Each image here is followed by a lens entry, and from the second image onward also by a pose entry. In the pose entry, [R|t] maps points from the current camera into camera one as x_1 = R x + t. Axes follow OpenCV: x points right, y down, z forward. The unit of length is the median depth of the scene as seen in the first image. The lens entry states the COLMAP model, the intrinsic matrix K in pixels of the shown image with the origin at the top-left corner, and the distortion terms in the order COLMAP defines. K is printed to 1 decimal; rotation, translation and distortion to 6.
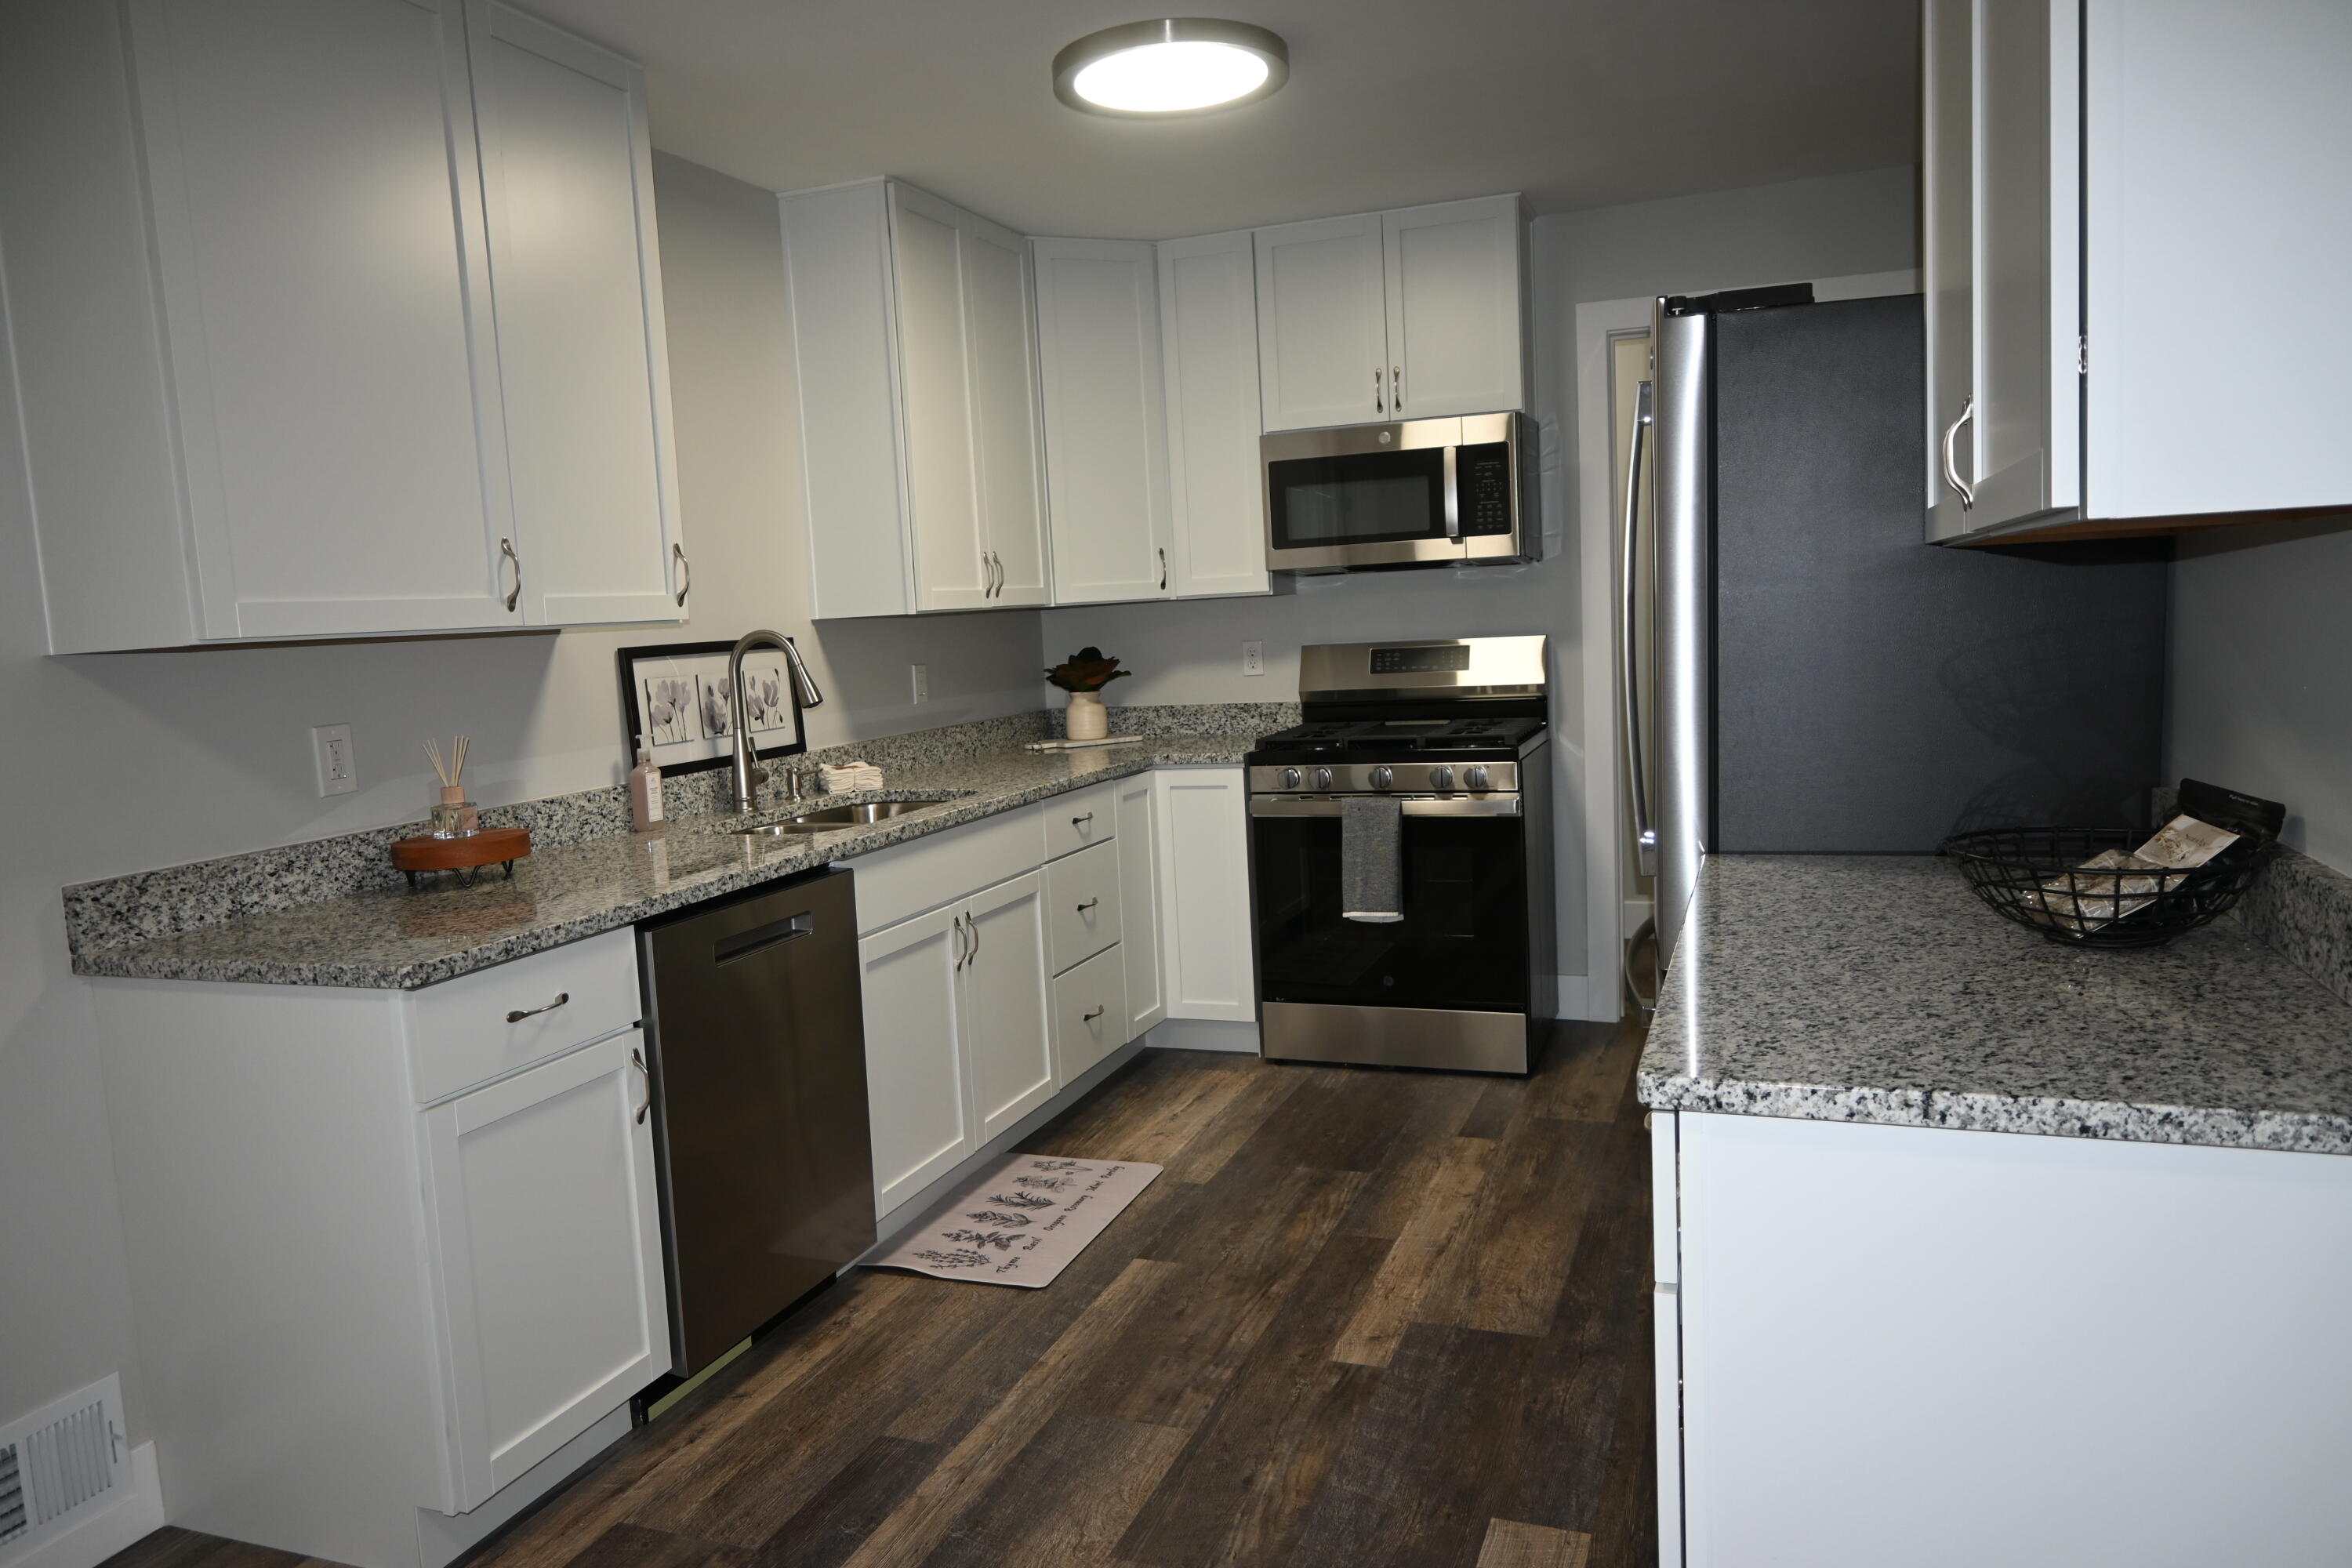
lens RADIAL K [[1621.3, 0, 1168.5], [0, 1621.3, 793.4], [0, 0, 1]] dist [0.005272, -0.003264]
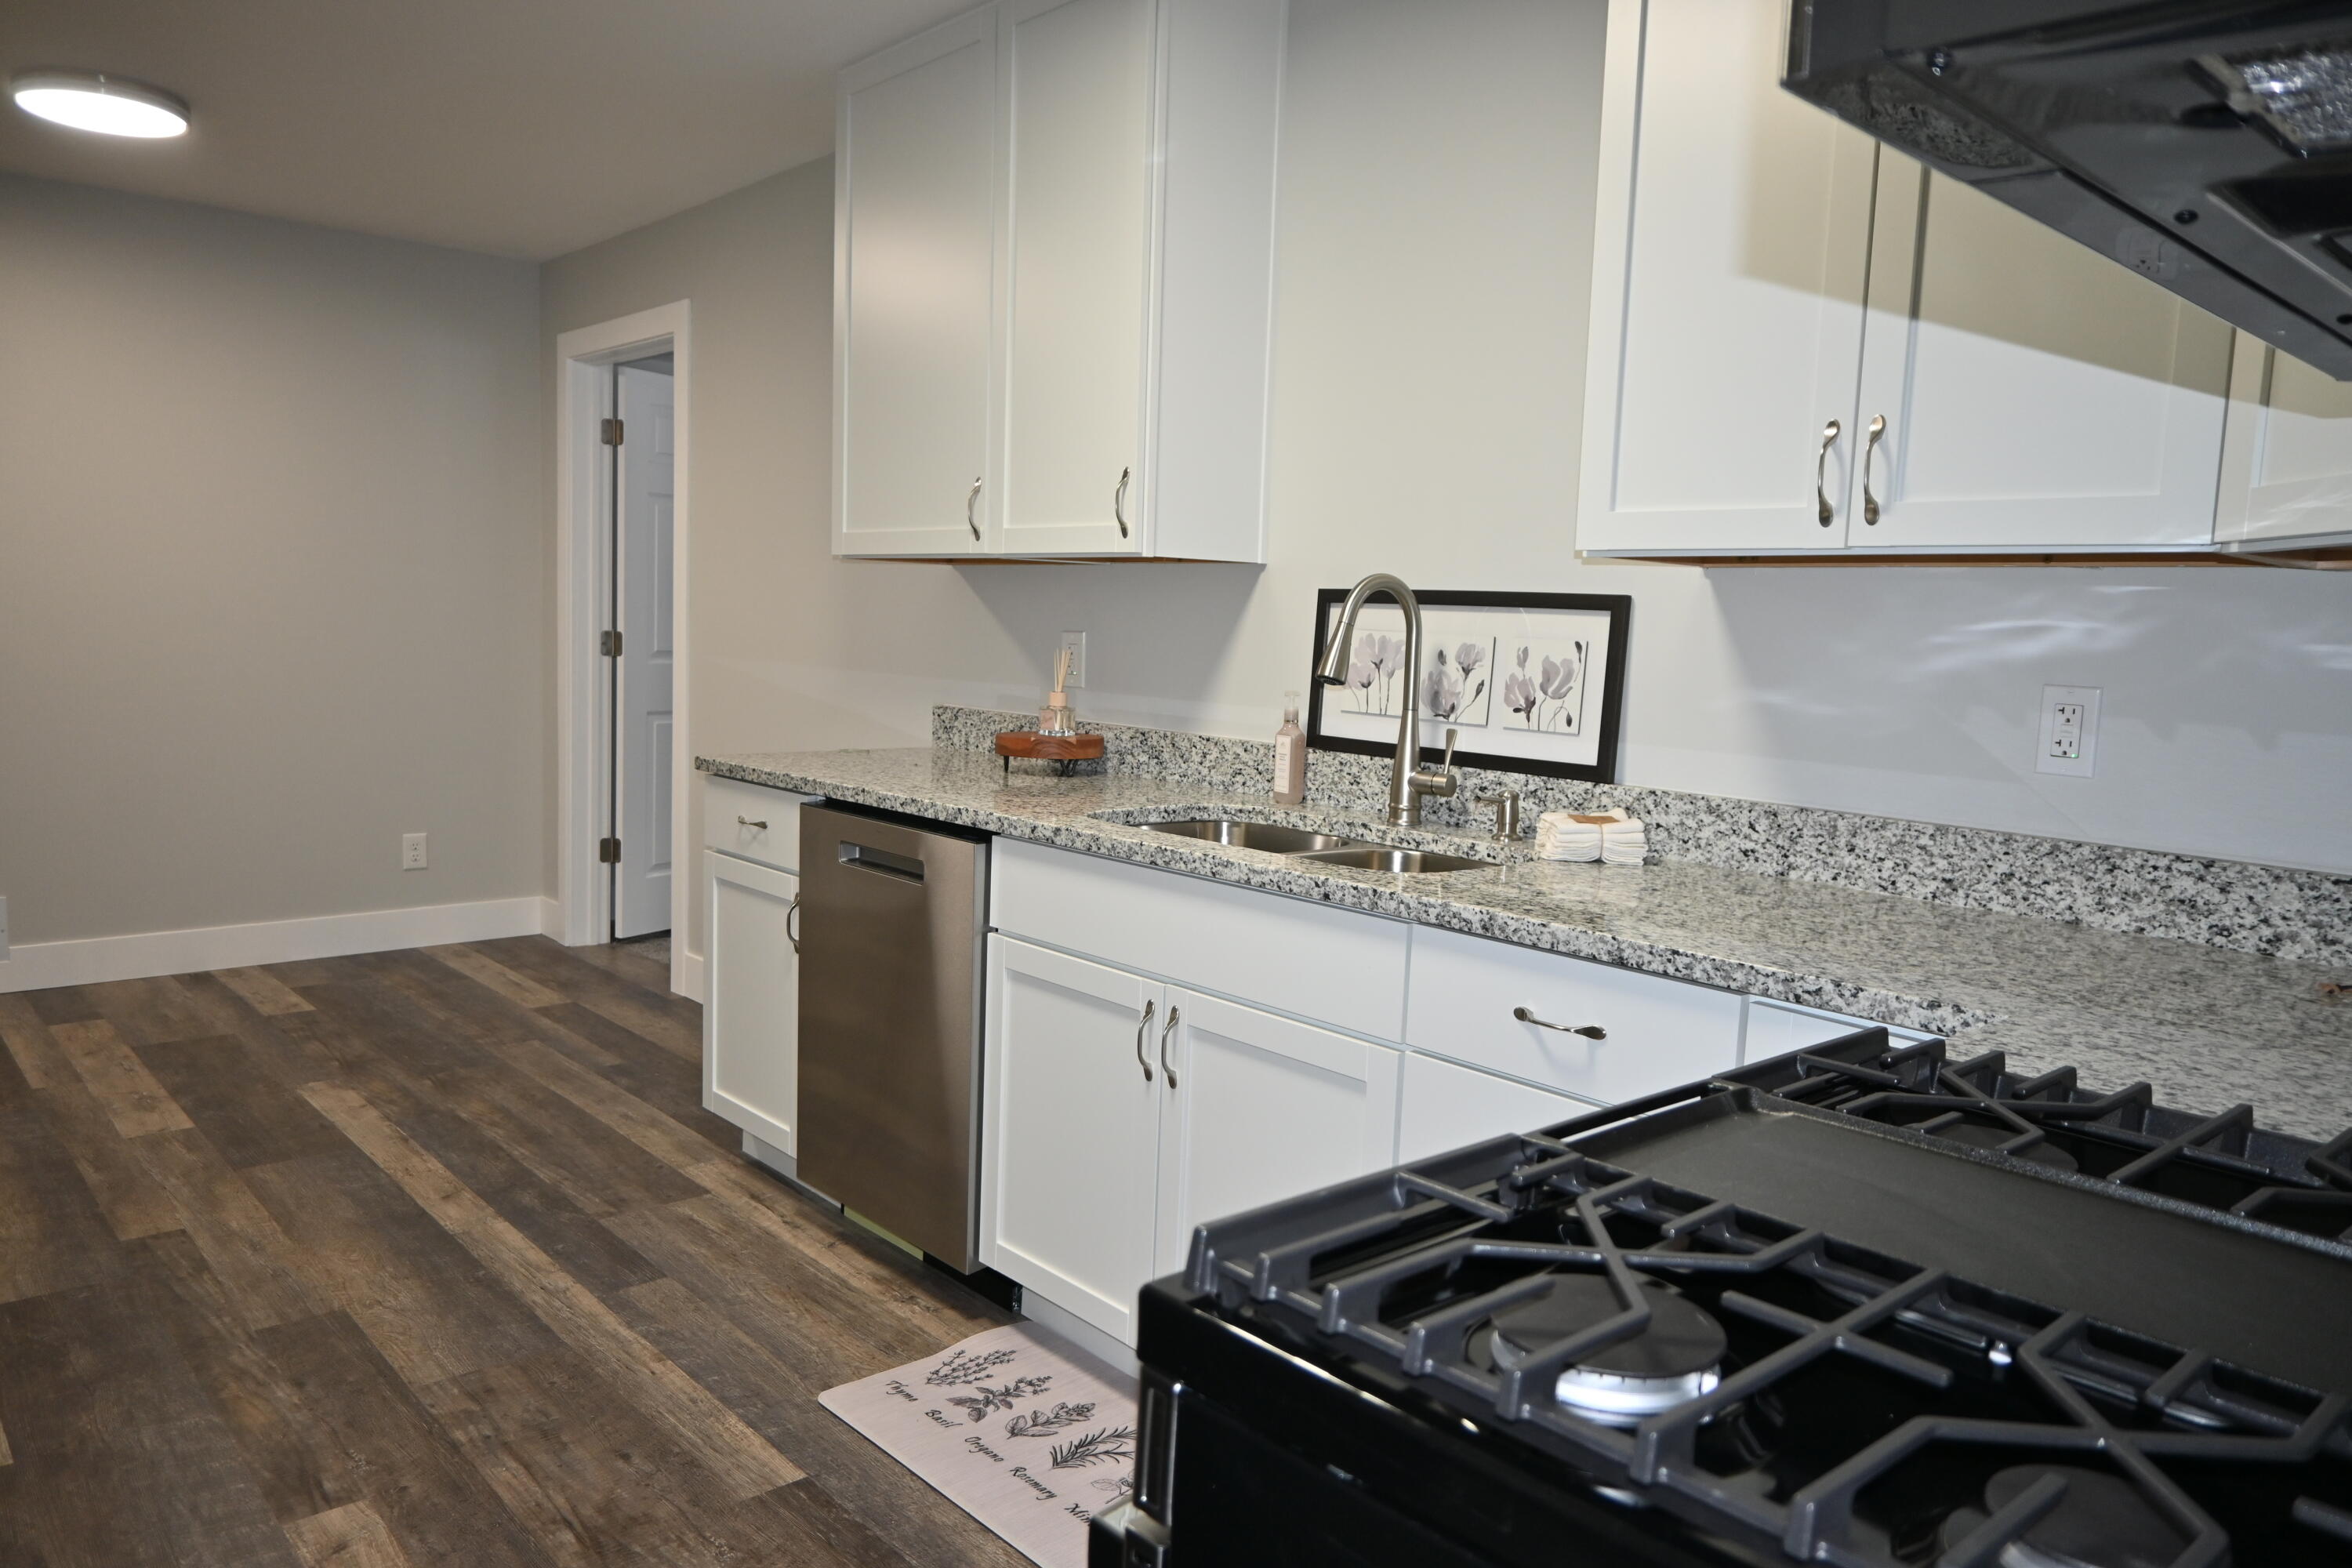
lens RADIAL K [[1621.3, 0, 1168.5], [0, 1621.3, 793.4], [0, 0, 1]] dist [0.005272, -0.003264]
pose [[-0.467157, 0.132425, -0.874201, 0.523634], [-0.114010, 0.971445, 0.208080, -0.175919], [0.876793, 0.196873, -0.438720, 1.520133]]
